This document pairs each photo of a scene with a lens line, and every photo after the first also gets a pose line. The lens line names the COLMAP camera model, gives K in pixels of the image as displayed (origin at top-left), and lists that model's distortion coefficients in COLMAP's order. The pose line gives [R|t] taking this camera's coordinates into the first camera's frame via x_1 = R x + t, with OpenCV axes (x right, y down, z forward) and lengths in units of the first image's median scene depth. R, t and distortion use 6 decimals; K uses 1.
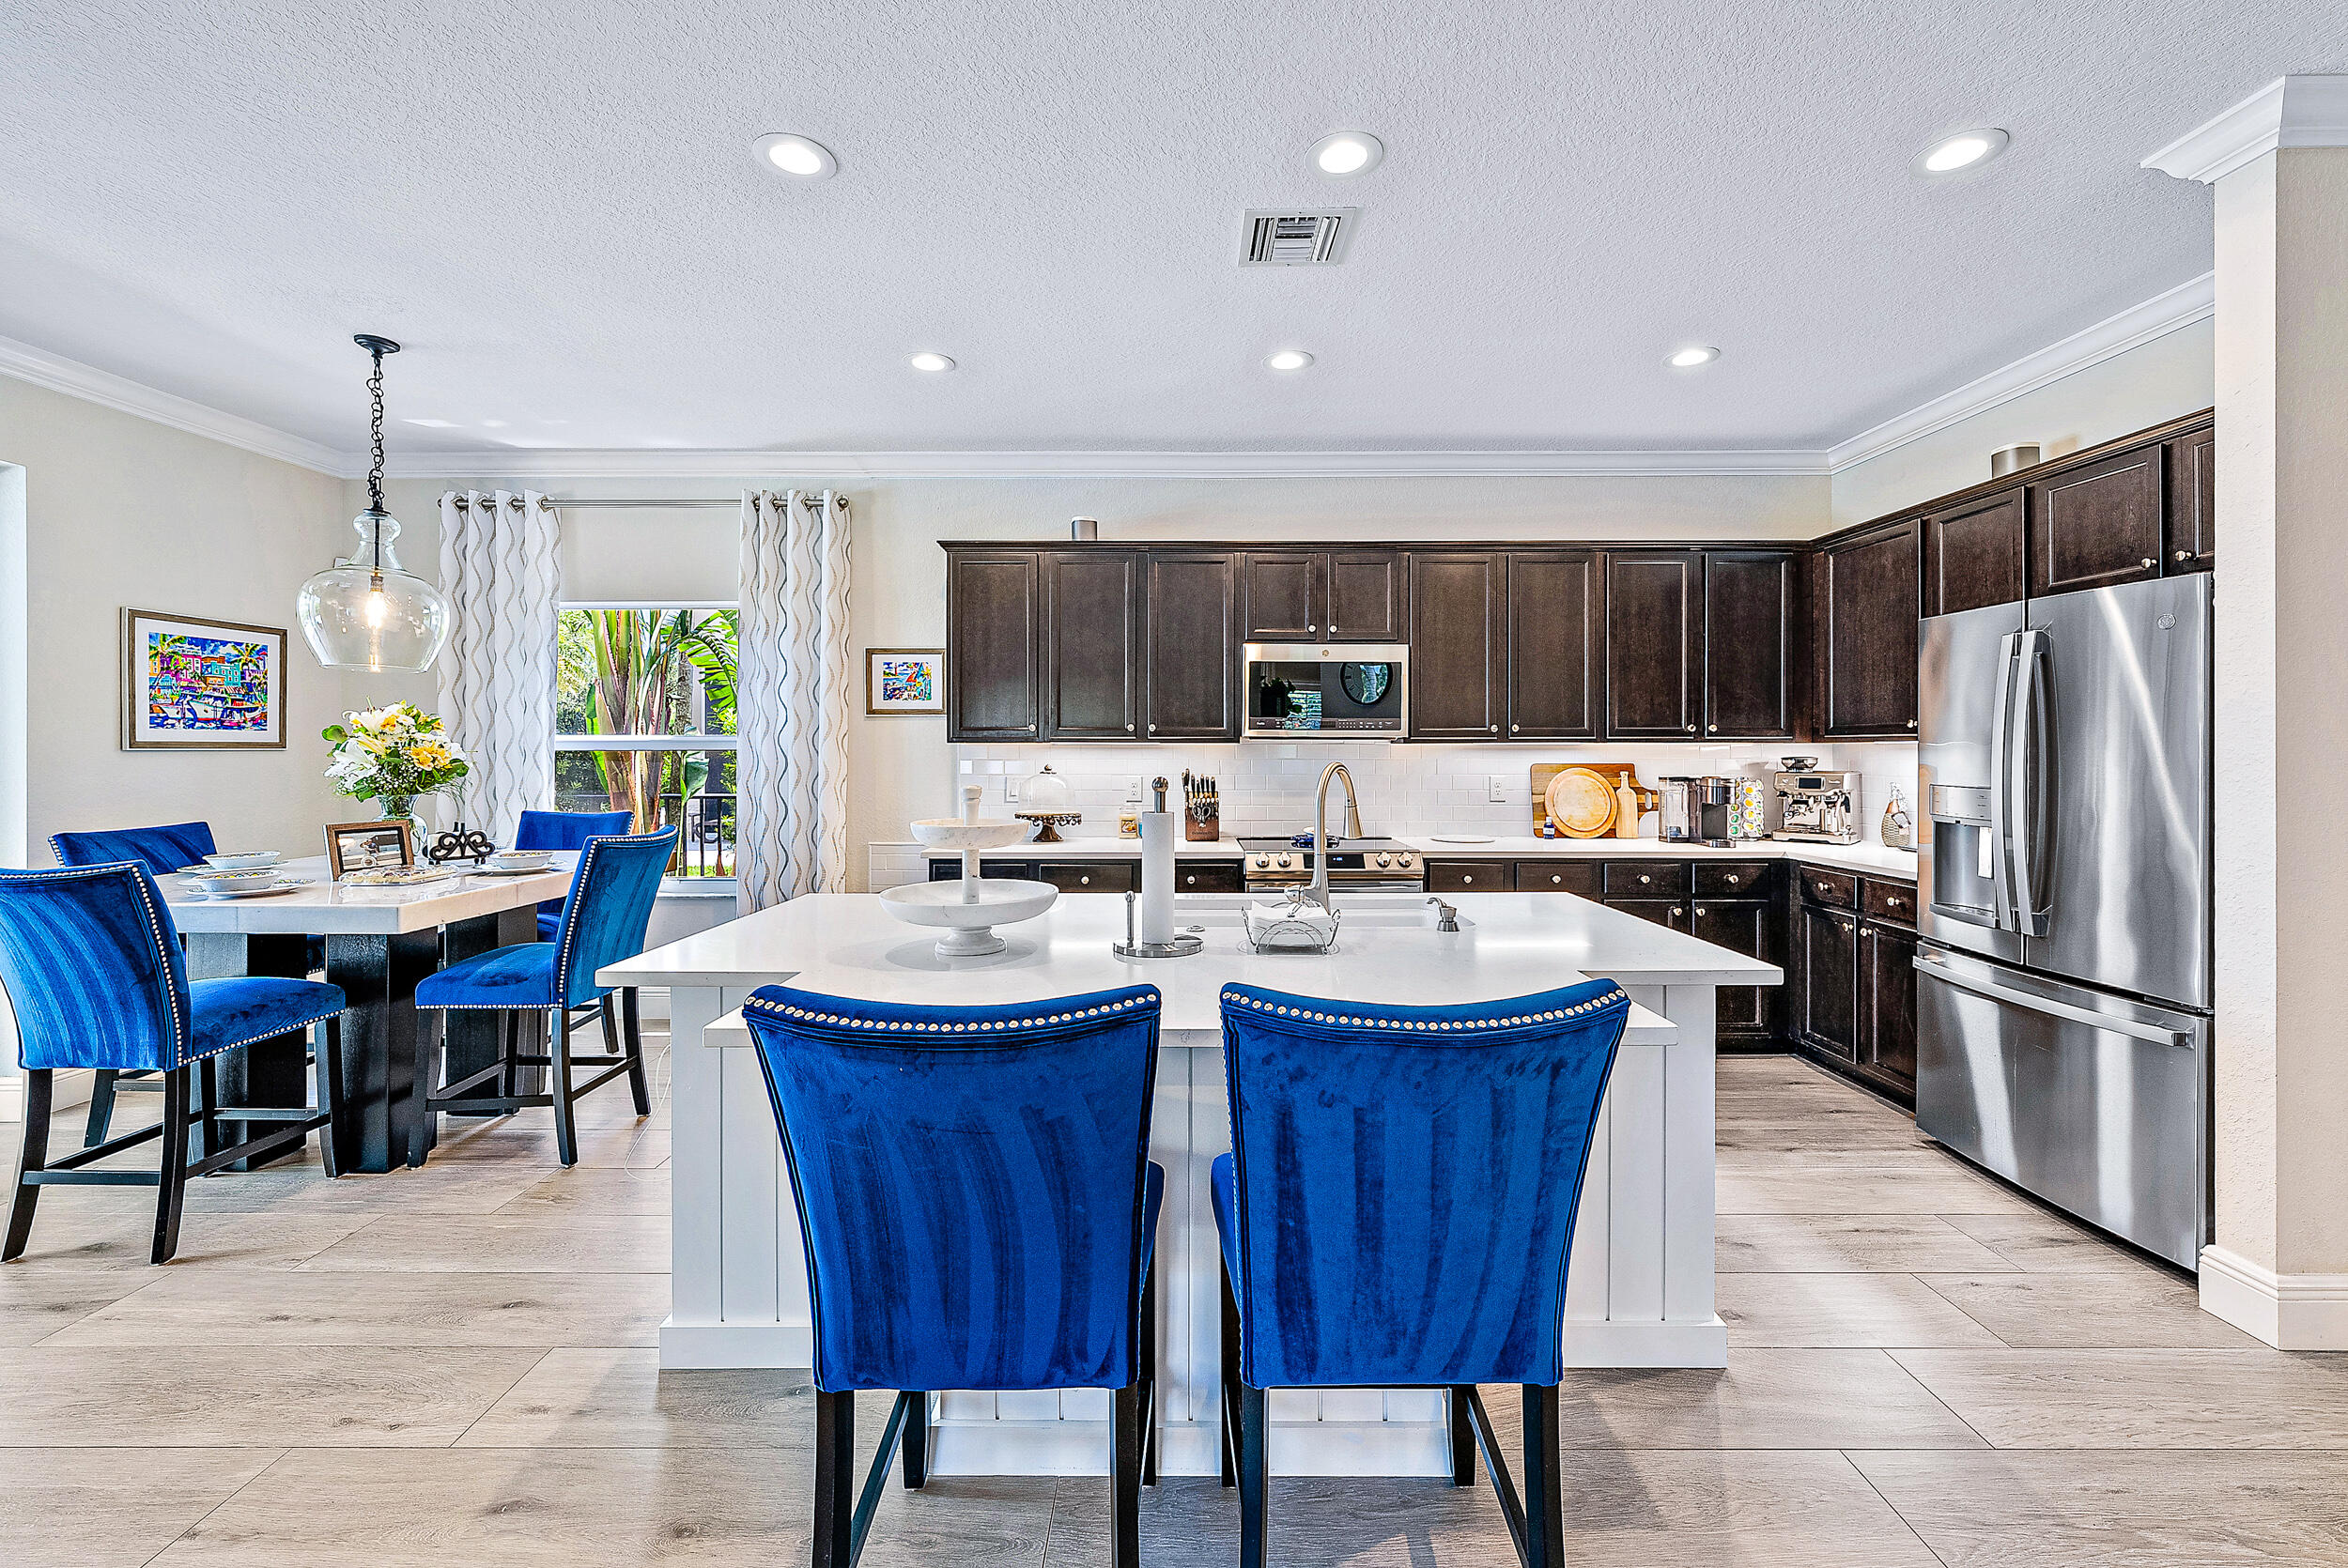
lens RADIAL K [[938.3, 0, 1150.9], [0, 938.3, 748.0], [0, 0, 1]] dist [0.001537, 0.000058]
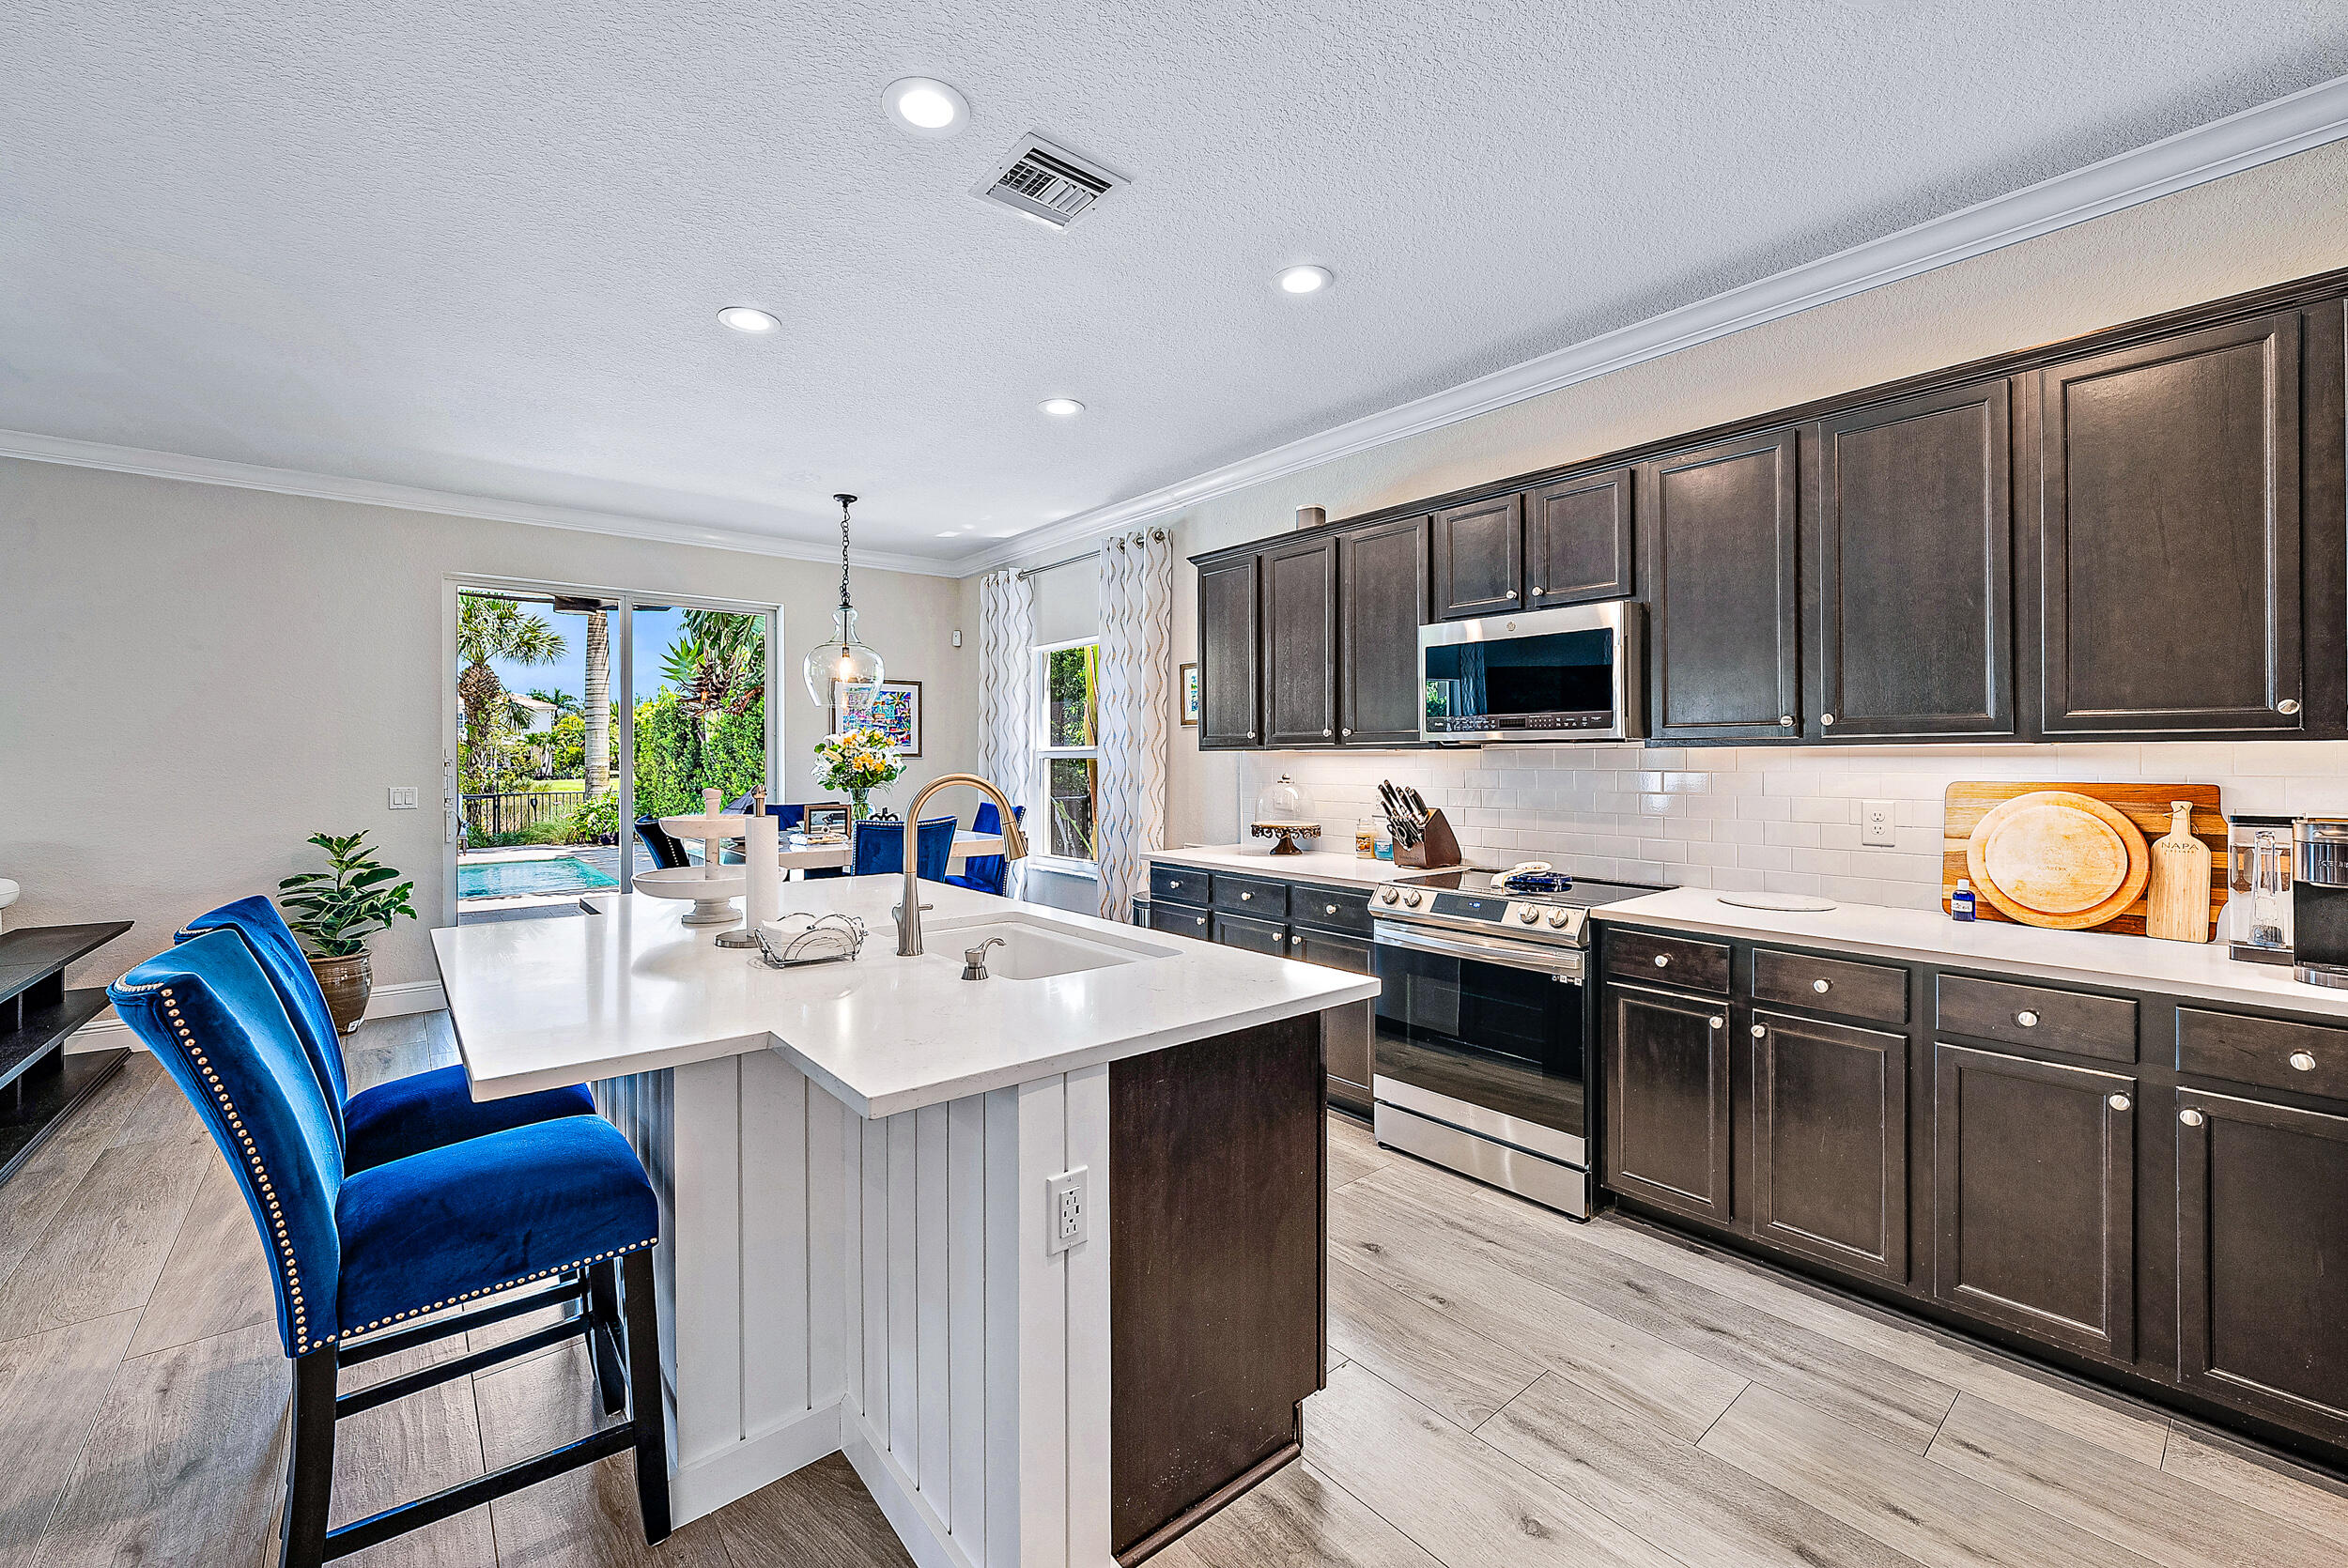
lens RADIAL K [[938.3, 0, 1204.6], [0, 938.3, 749.1], [0, 0, 1]] dist [0.001537, 0.000058]
pose [[0.661271, -0.007738, -0.750107, 0.577358], [0.006677, 0.999968, -0.004429, -0.002914], [0.750118, -0.002080, 0.661301, 0.329183]]
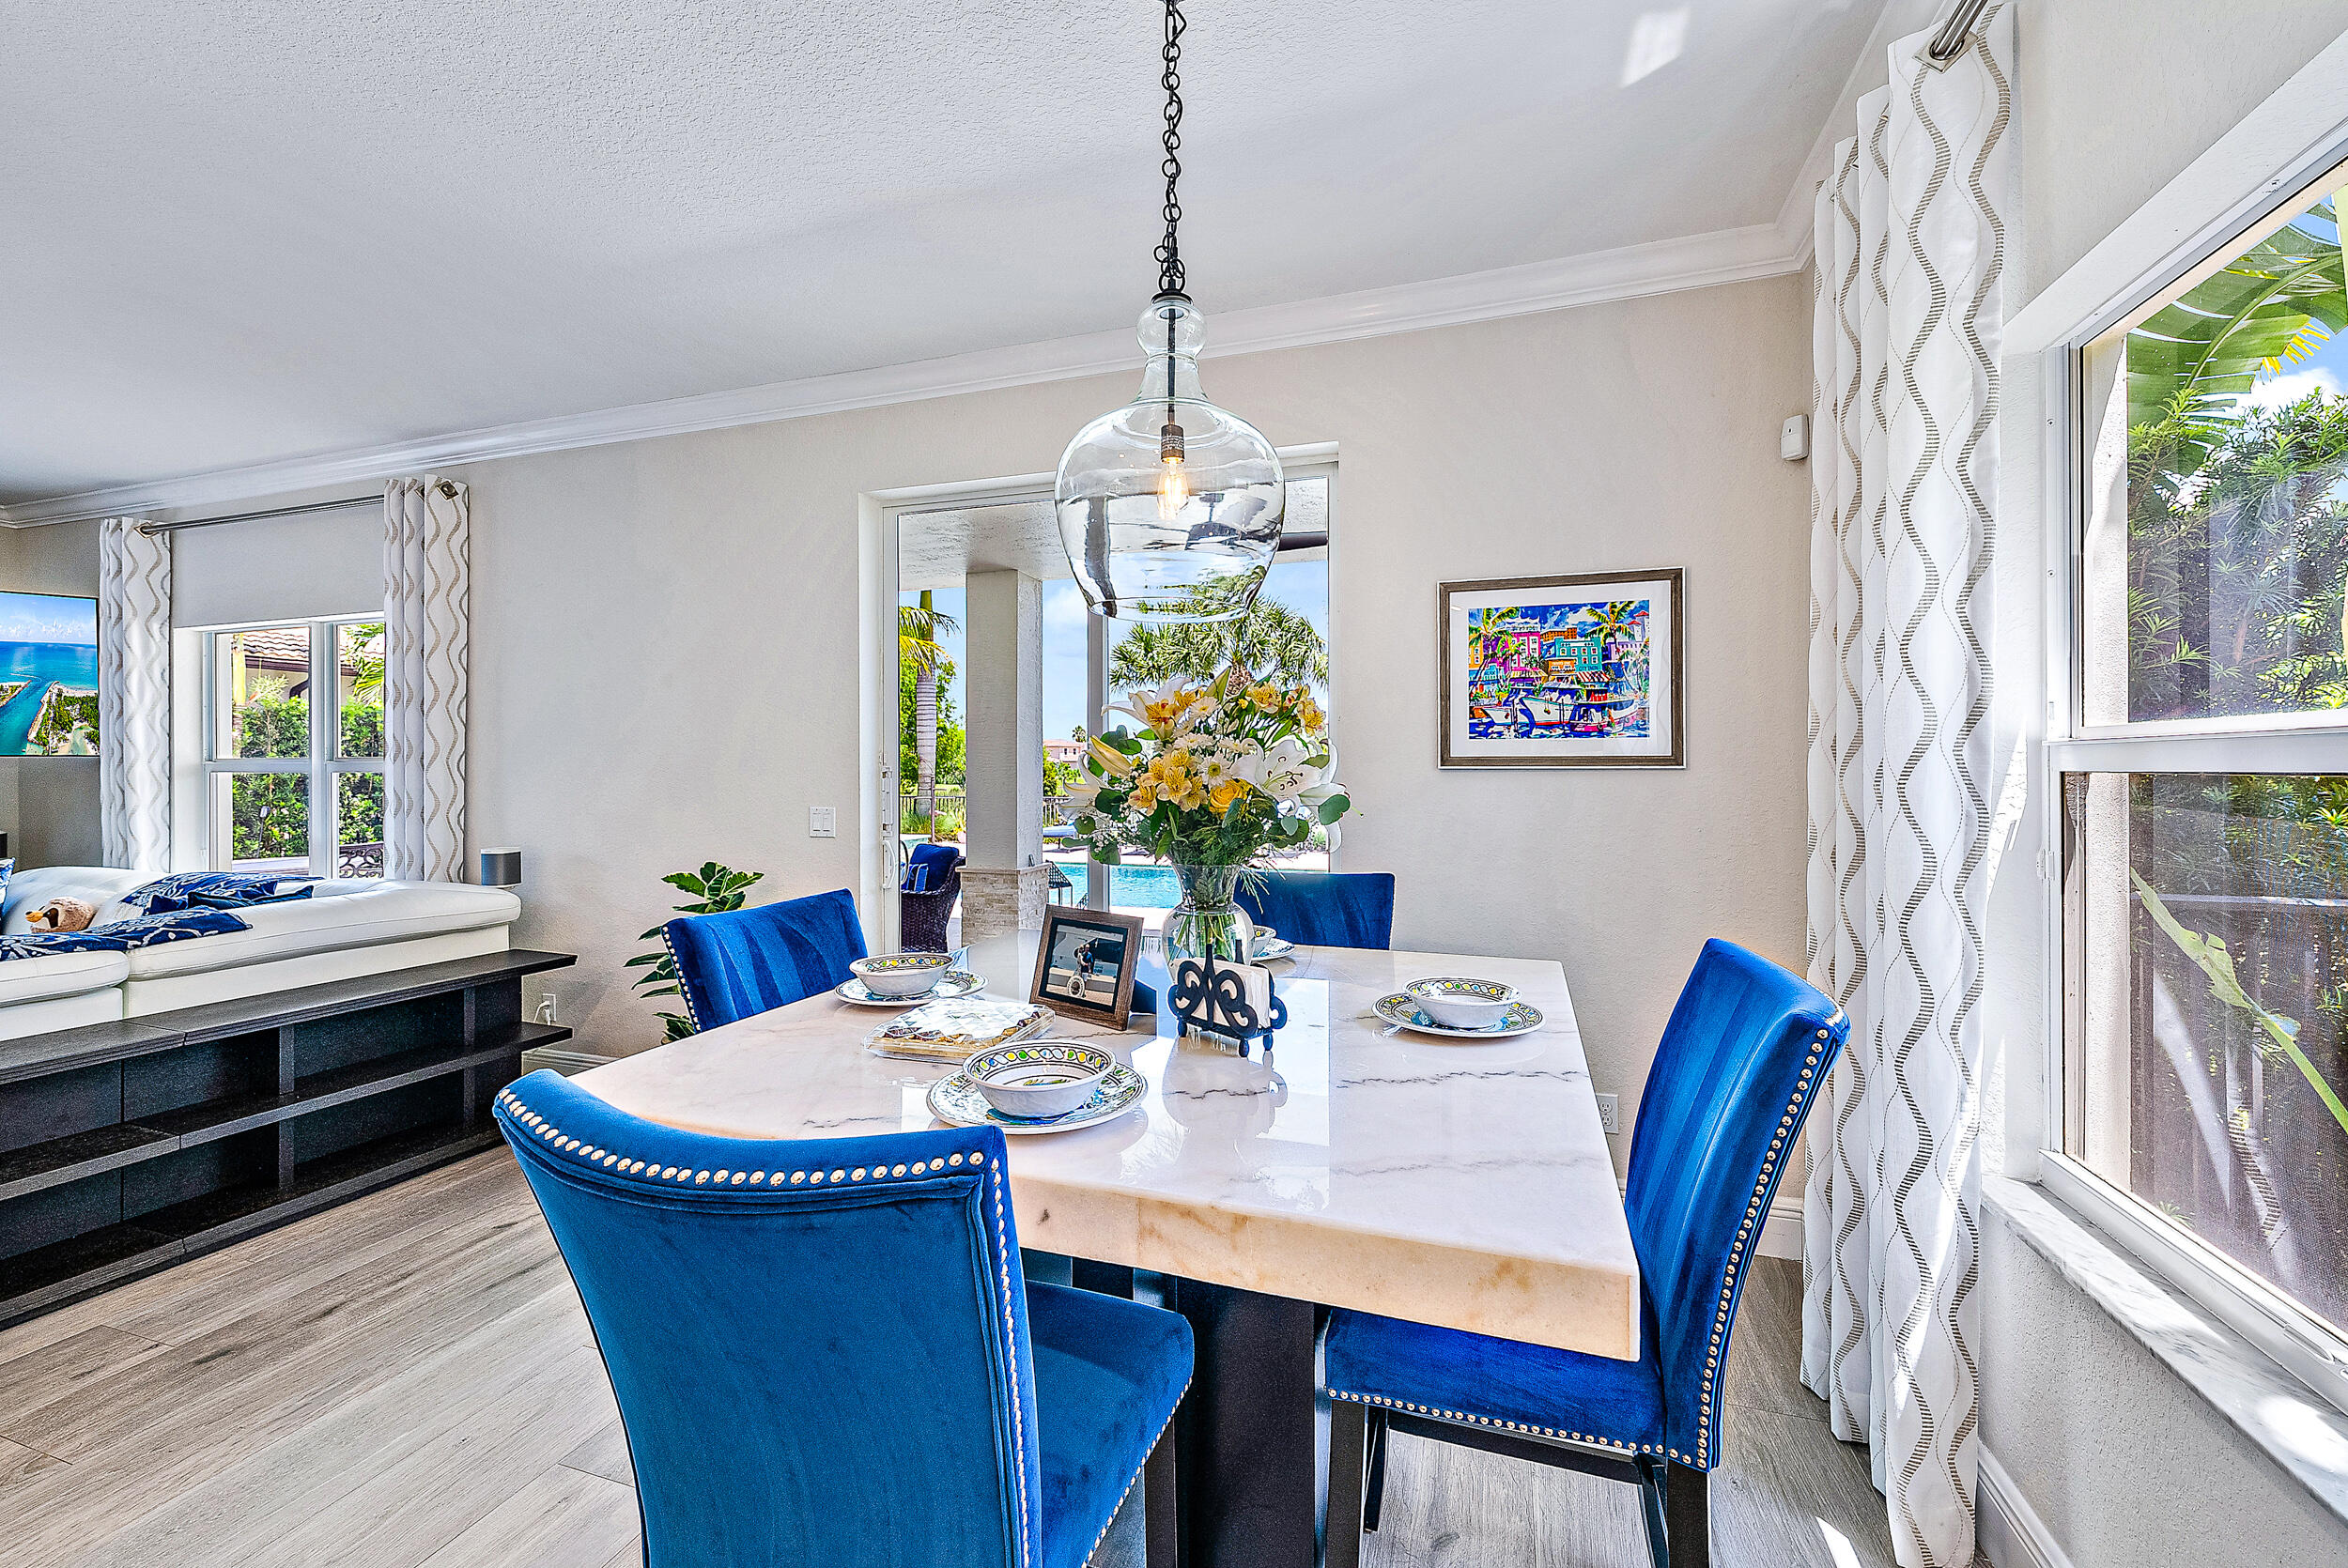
lens RADIAL K [[938.3, 0, 1196.2], [0, 938.3, 770.3], [0, 0, 1]] dist [0.001537, 0.000058]
pose [[-0.294612, 0.006876, -0.955592, -0.262405], [0.004460, 0.999973, 0.005820, -0.001464], [0.955607, -0.002547, -0.294635, 0.906080]]
